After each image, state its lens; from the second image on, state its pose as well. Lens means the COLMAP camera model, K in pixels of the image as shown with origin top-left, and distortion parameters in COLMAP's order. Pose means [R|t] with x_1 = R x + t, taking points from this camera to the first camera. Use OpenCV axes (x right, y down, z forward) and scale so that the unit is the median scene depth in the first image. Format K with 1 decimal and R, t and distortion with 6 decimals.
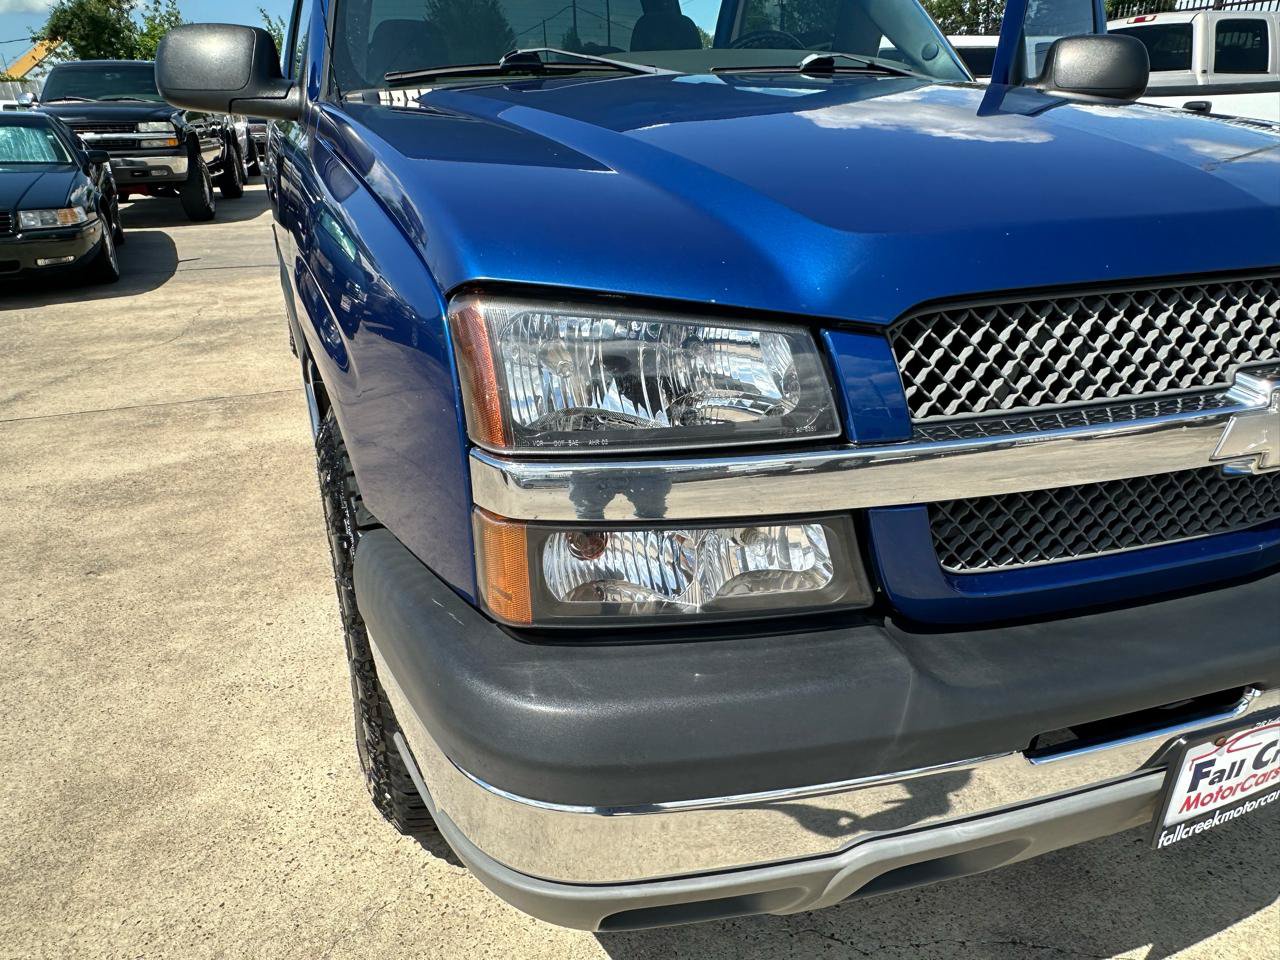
lens RADIAL K [[857.2, 0, 637.8], [0, 857.2, 504.3], [0, 0, 1]] dist [-0.002416, -0.000291]
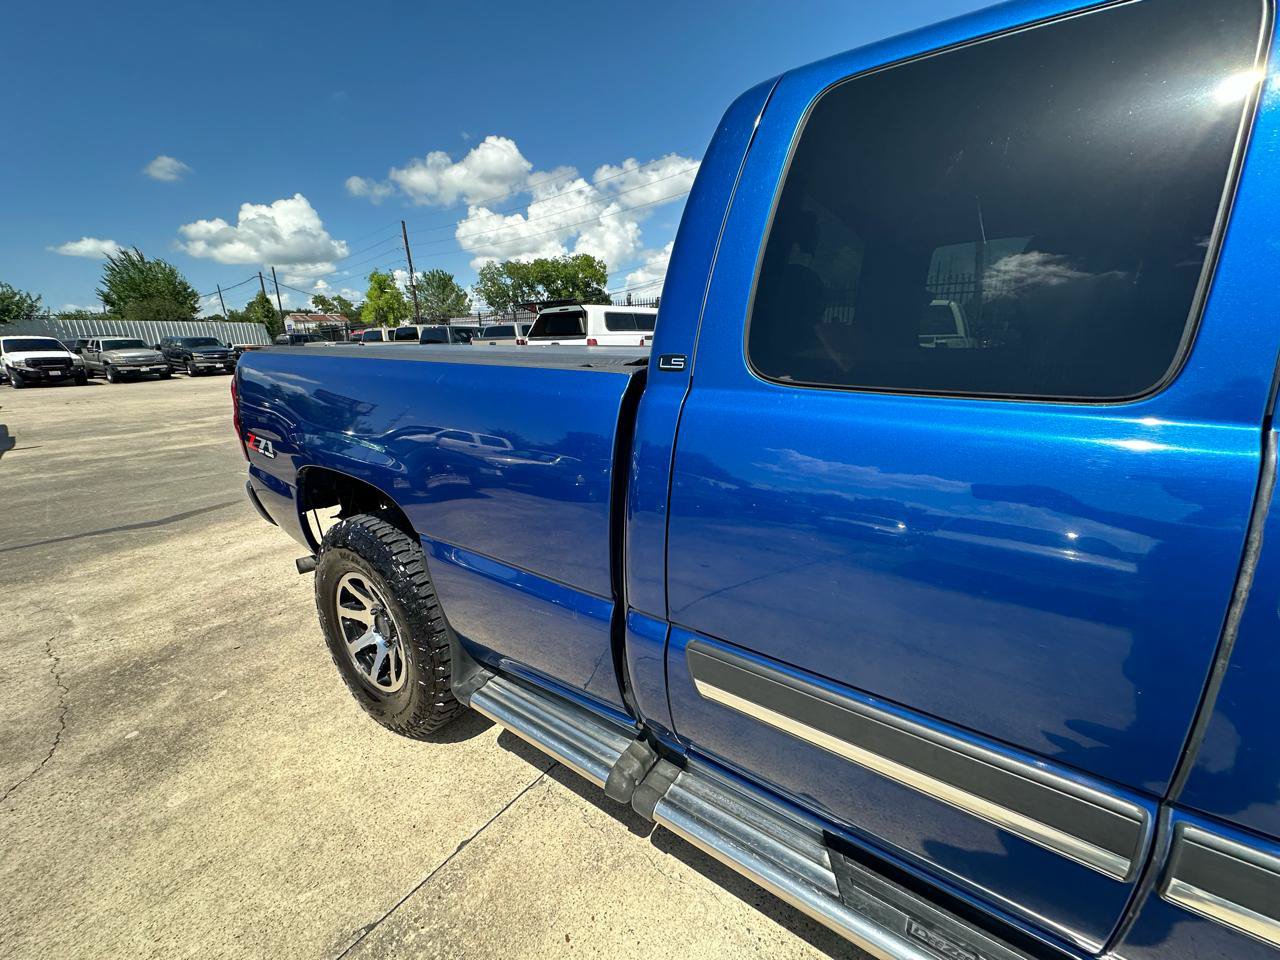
lens RADIAL K [[509.5, 0, 638.5], [0, 509.5, 476.1], [0, 0, 1]] dist [-0.001668, -0.000044]
pose [[0.836556, -0.134975, 0.530995, -0.331029], [0.227652, 0.967187, -0.112802, -0.212201], [-0.498346, 0.215247, 0.839833, 0.434478]]
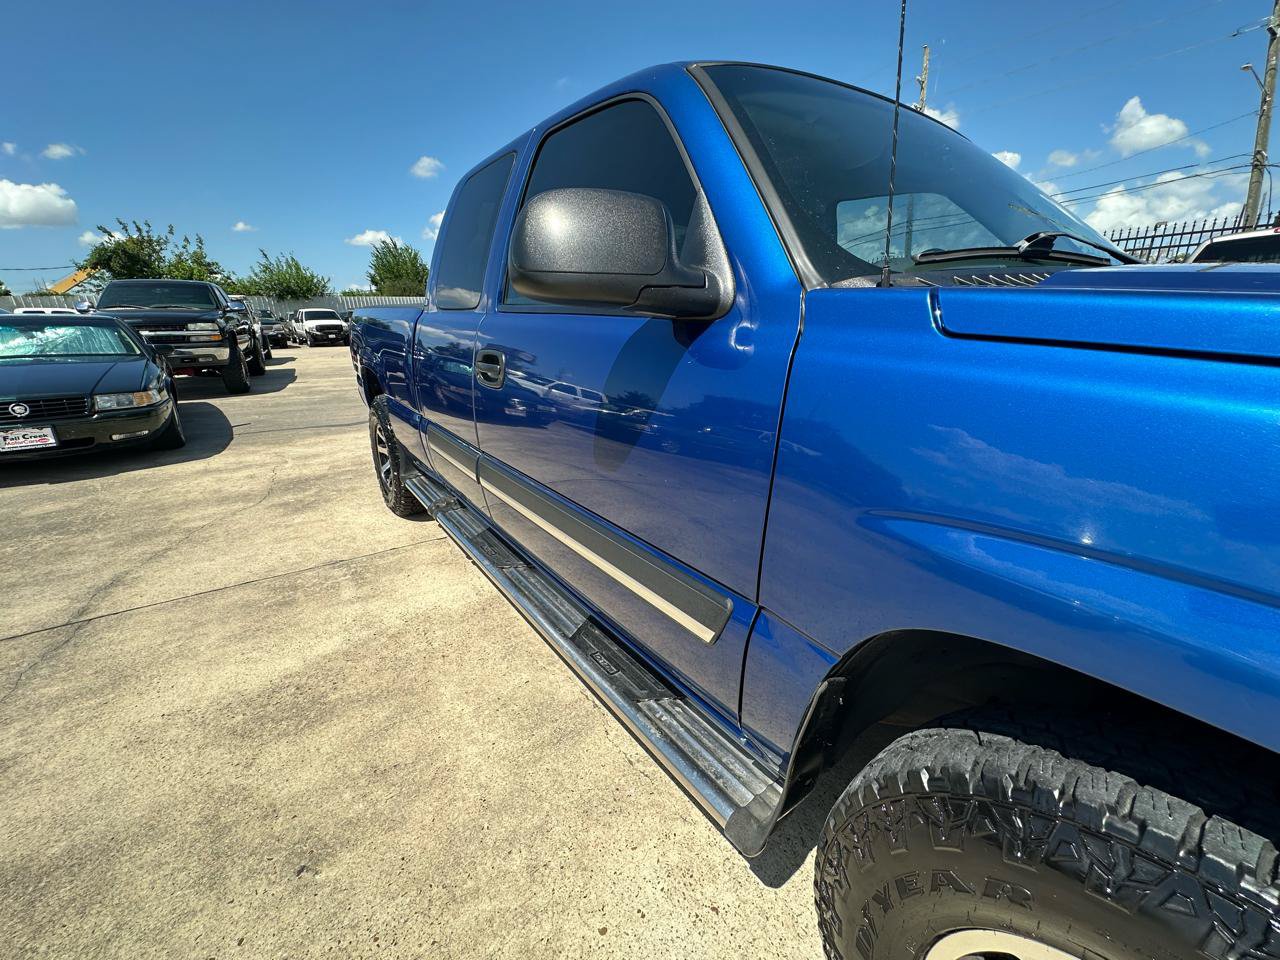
lens RADIAL K [[512.3, 0, 640.2], [0, 512.3, 479.3], [0, 0, 1]] dist [-0.001917, -0.000012]
pose [[0.969652, -0.070428, 0.234127, -0.181154], [0.099231, 0.988559, -0.113601, -0.080055], [-0.223448, 0.133386, 0.965546, 0.185417]]
